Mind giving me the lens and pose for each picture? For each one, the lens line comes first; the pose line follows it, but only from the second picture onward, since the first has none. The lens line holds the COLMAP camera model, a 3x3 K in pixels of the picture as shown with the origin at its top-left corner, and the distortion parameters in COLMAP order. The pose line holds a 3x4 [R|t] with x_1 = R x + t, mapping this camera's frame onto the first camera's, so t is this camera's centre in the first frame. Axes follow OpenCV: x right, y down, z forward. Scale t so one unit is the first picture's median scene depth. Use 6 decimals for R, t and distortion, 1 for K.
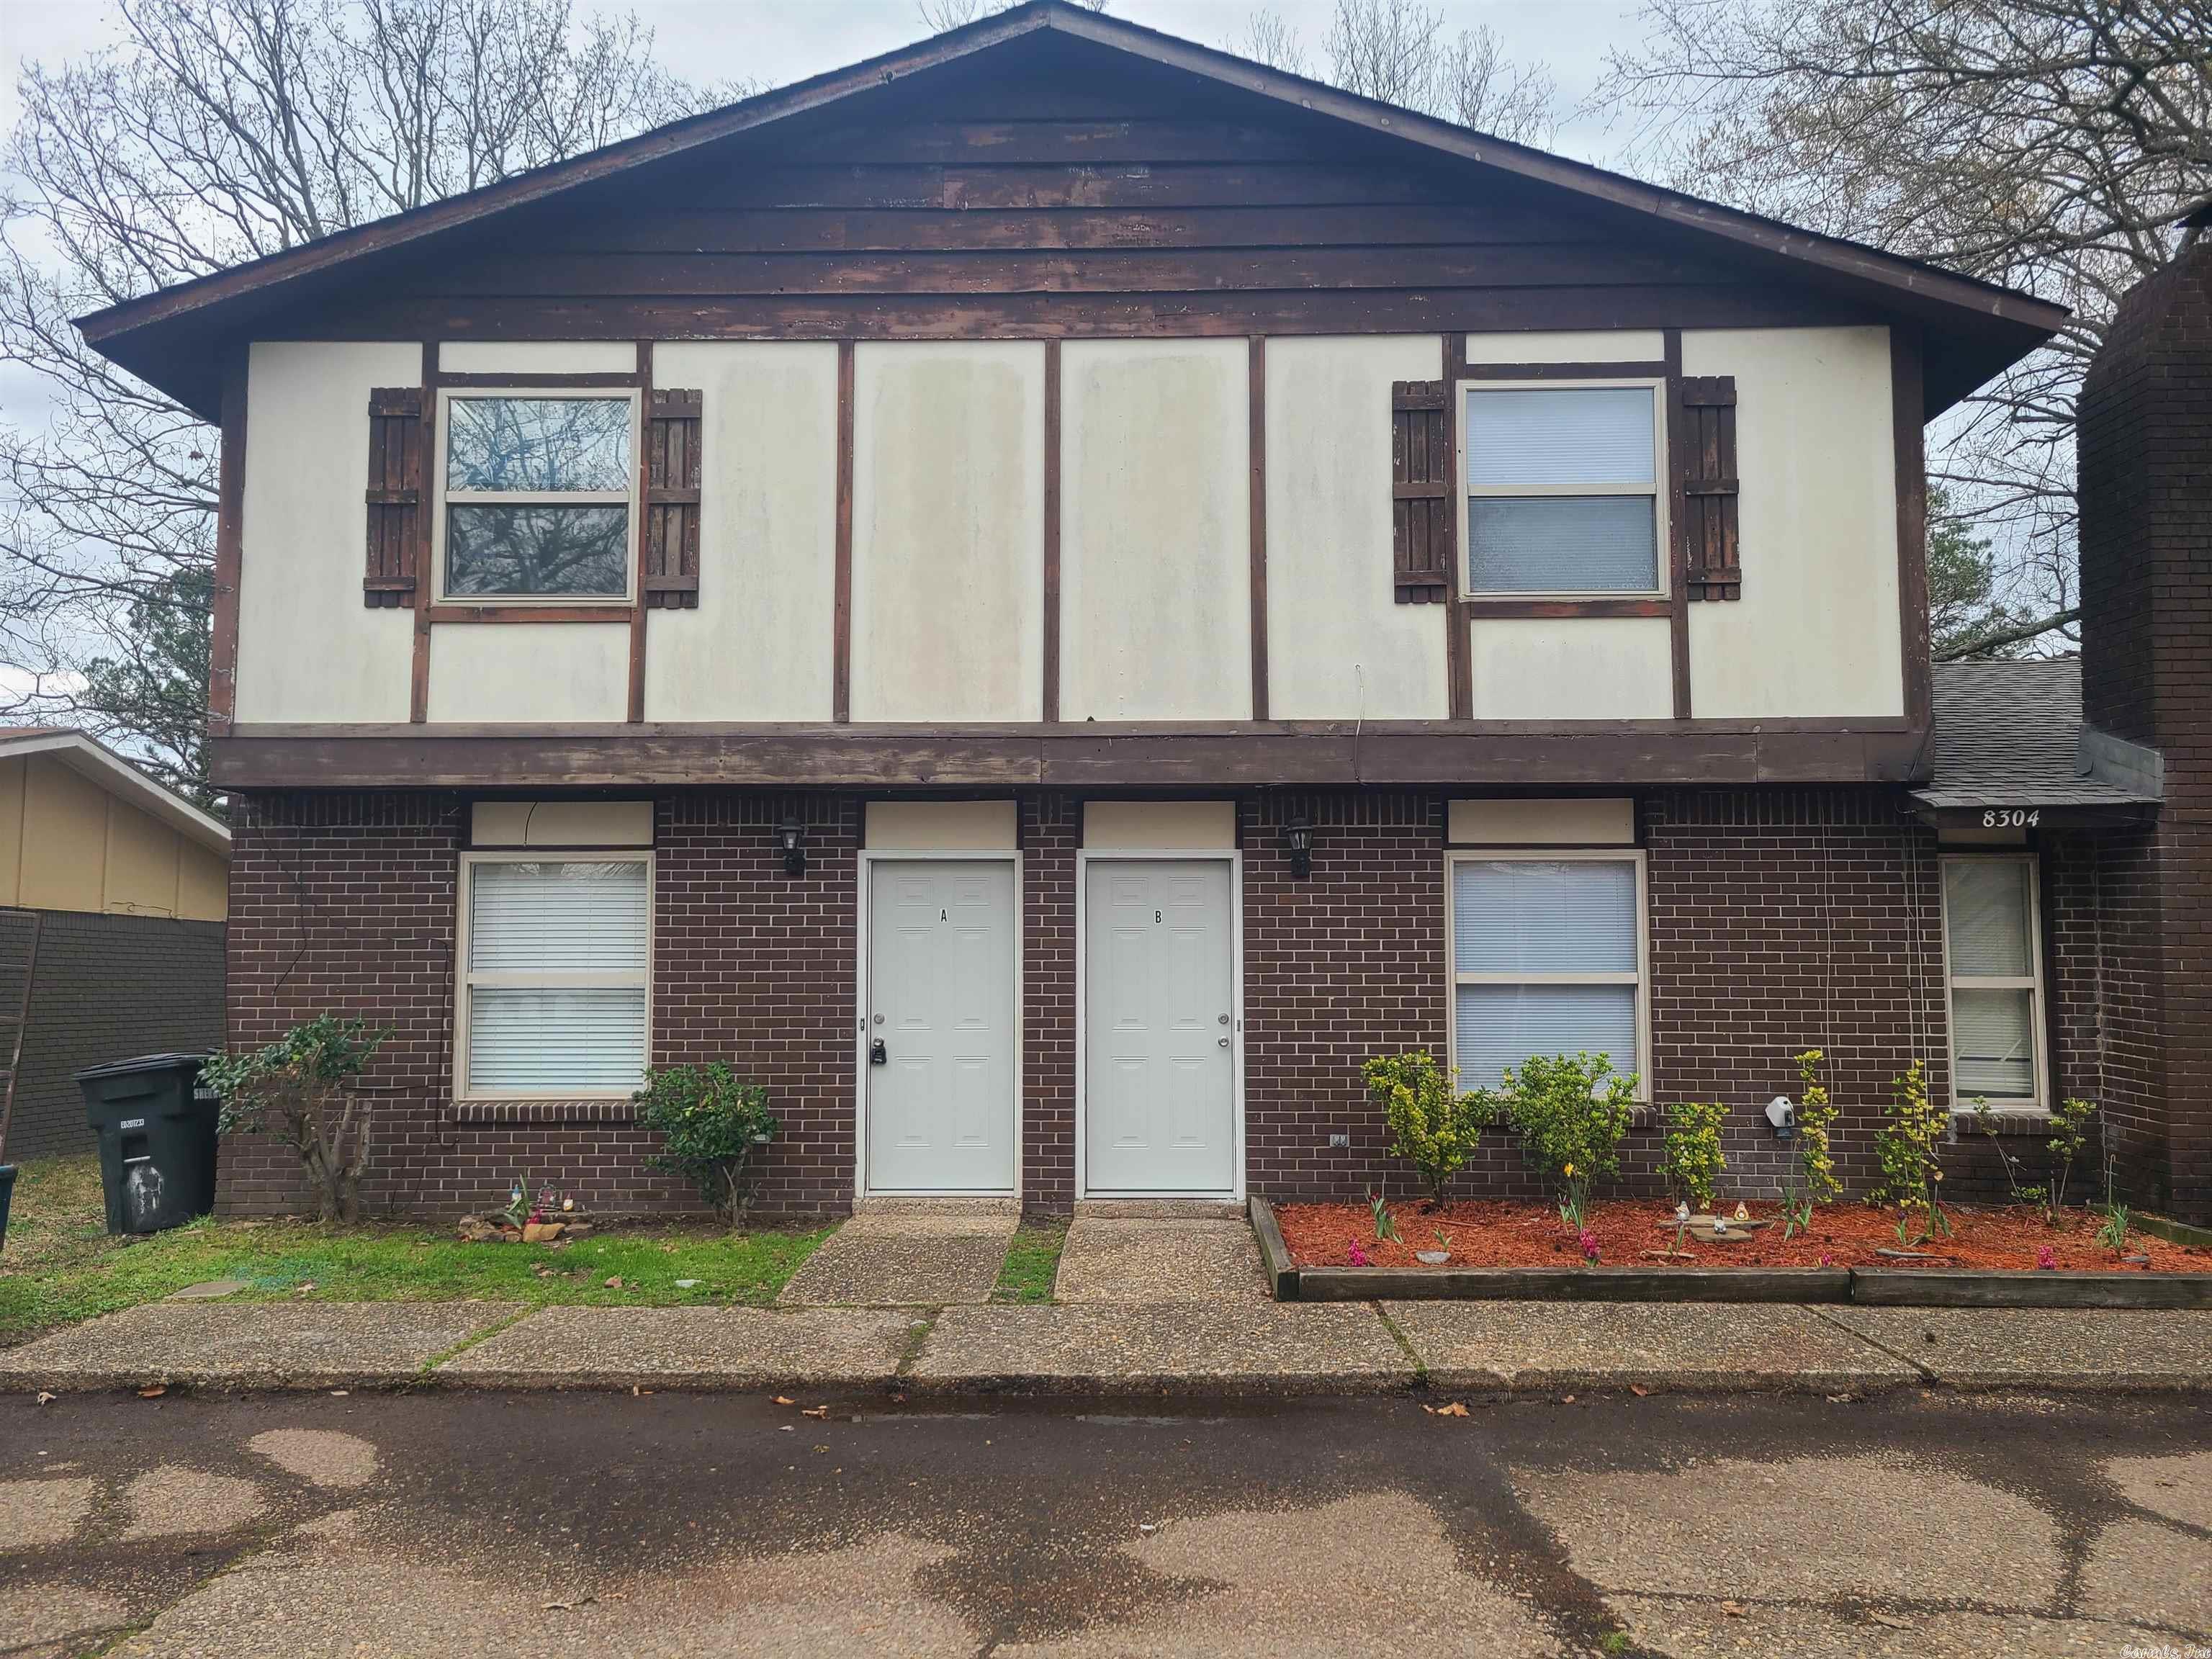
lens RADIAL K [[1651.3, 0, 1109.1], [0, 1651.3, 851.4], [0, 0, 1]] dist [0.061197, -0.032055]
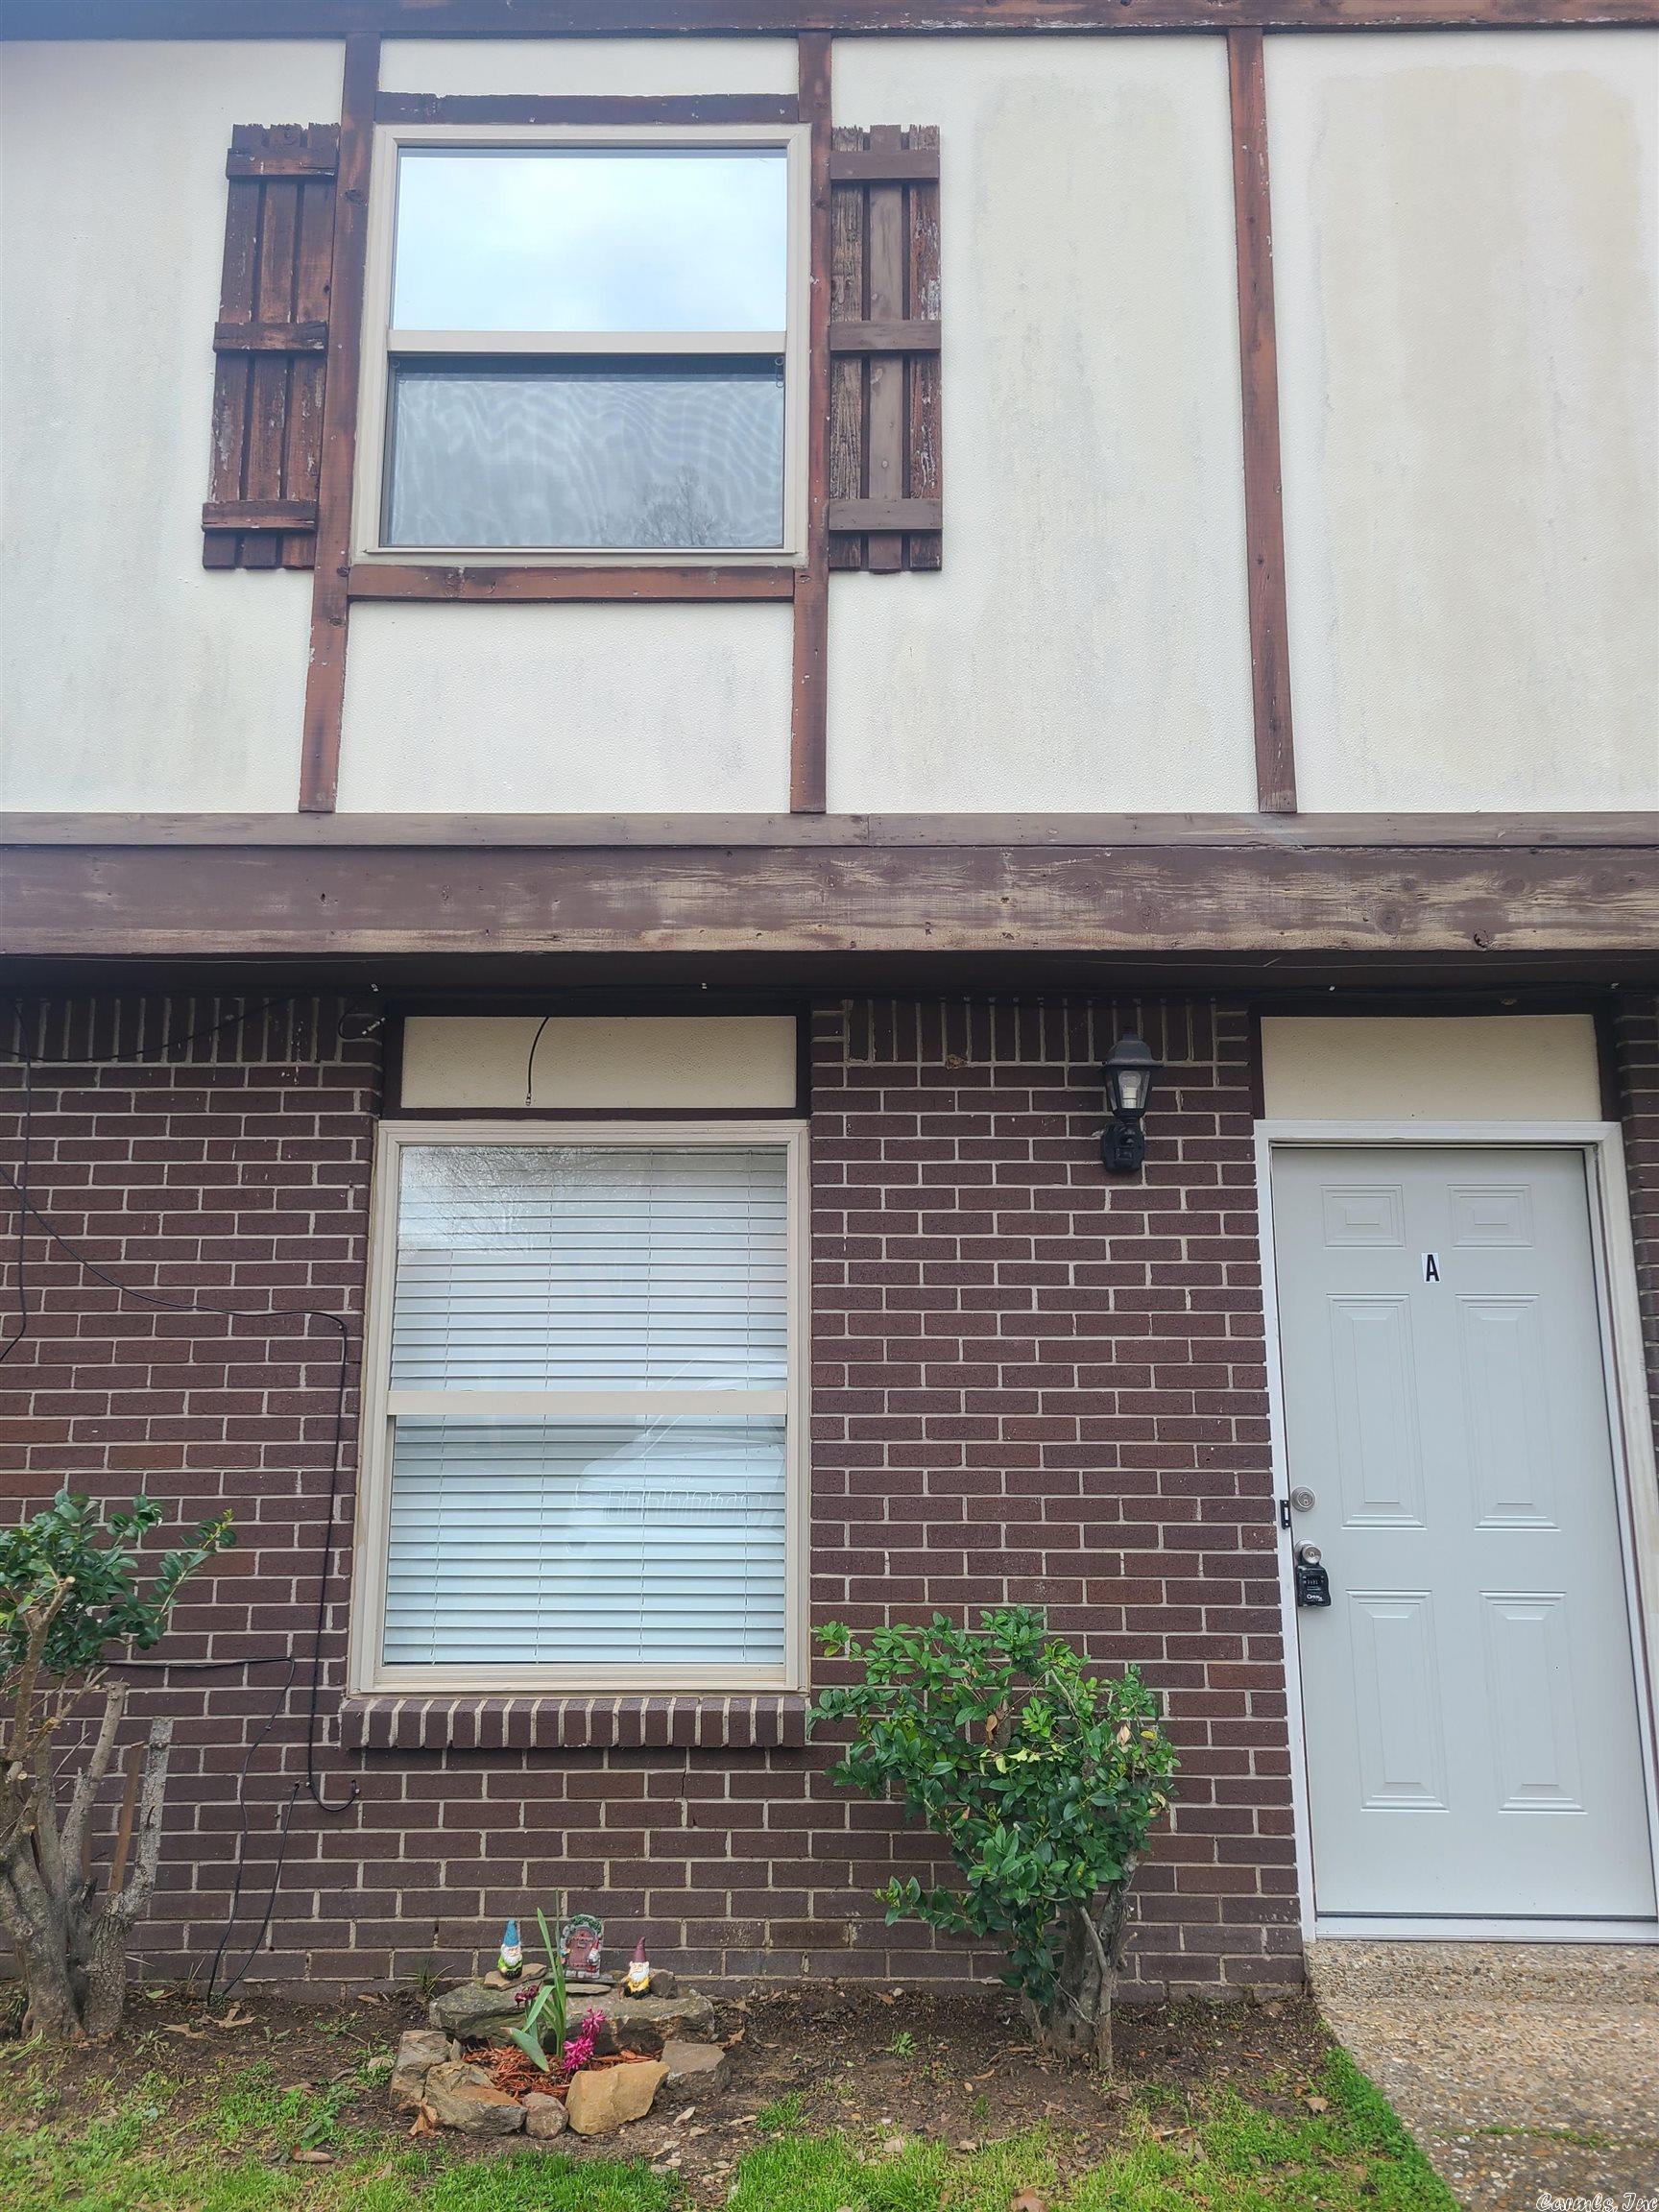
lens RADIAL K [[1651.3, 0, 829.5], [0, 1651.3, 1087.8], [0, 0, 1]] dist [0.061197, -0.032055]
pose [[0.999912, 0.005348, 0.012114, -0.279469], [-0.004011, 0.994162, -0.107827, 0.040946], [-0.012620, 0.107769, 0.994096, 0.561187]]
